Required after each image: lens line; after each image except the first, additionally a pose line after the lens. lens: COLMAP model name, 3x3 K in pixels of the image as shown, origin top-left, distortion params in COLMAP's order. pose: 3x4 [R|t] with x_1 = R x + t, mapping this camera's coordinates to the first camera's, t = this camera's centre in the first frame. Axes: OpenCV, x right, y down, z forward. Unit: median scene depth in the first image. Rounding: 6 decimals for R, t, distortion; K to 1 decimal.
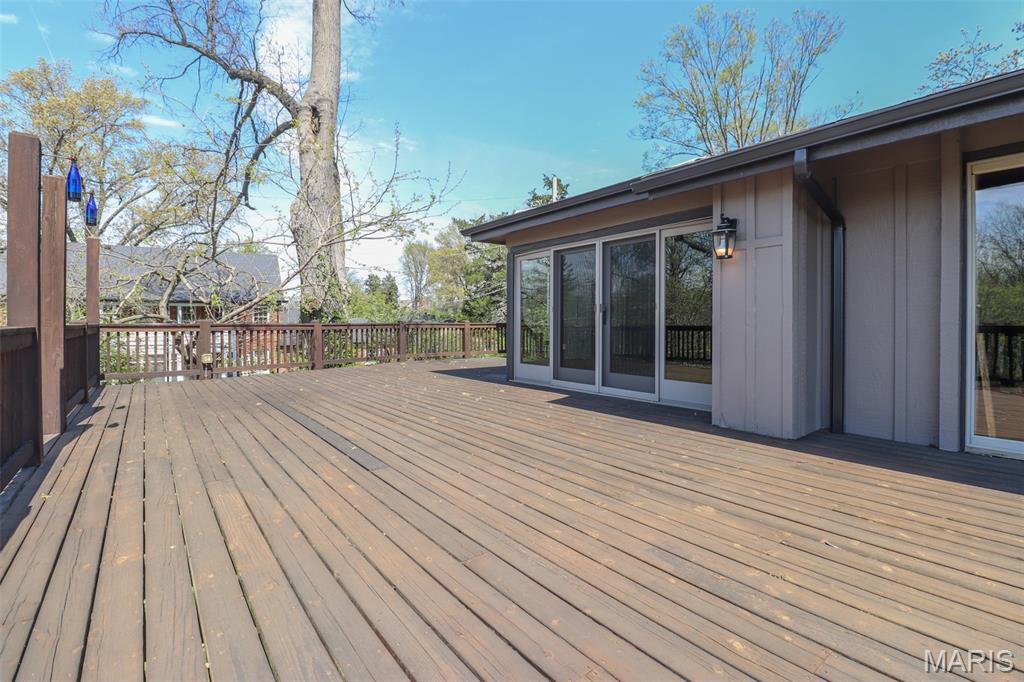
lens RADIAL K [[479.8, 0, 514.1], [0, 479.8, 334.3], [0, 0, 1]] dist [-0.018464, -0.002260]
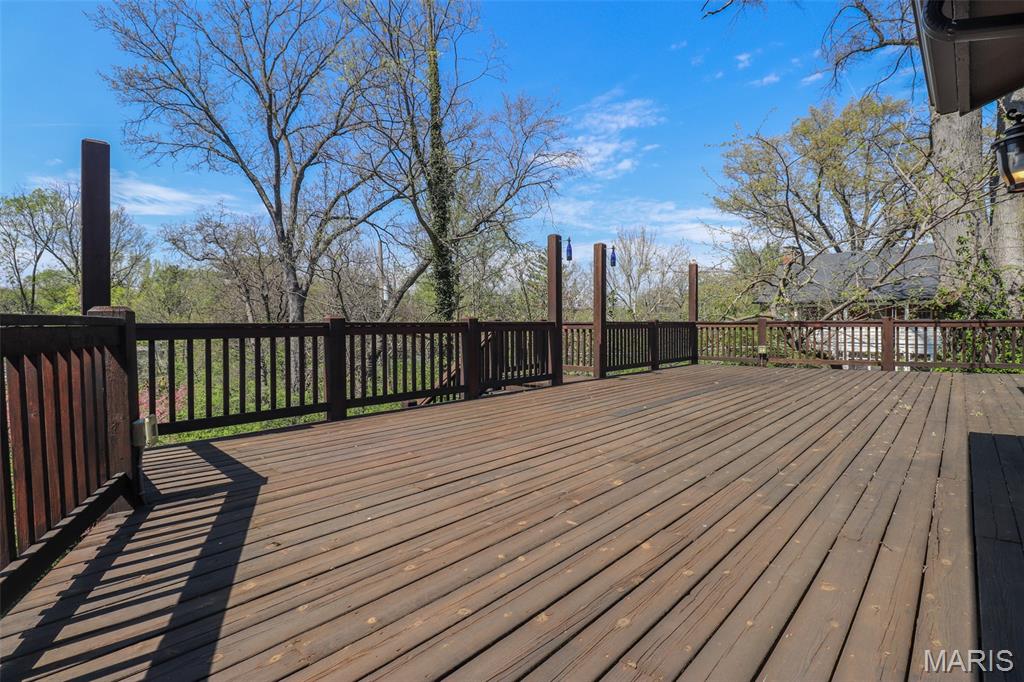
lens RADIAL K [[479.8, 0, 514.5], [0, 479.8, 337.4], [0, 0, 1]] dist [-0.018464, -0.002260]
pose [[0.153402, 0.025328, -0.987839, 0.288128], [-0.017491, 0.999584, 0.022913, 0.001182], [0.988009, 0.013763, 0.153781, 0.116001]]
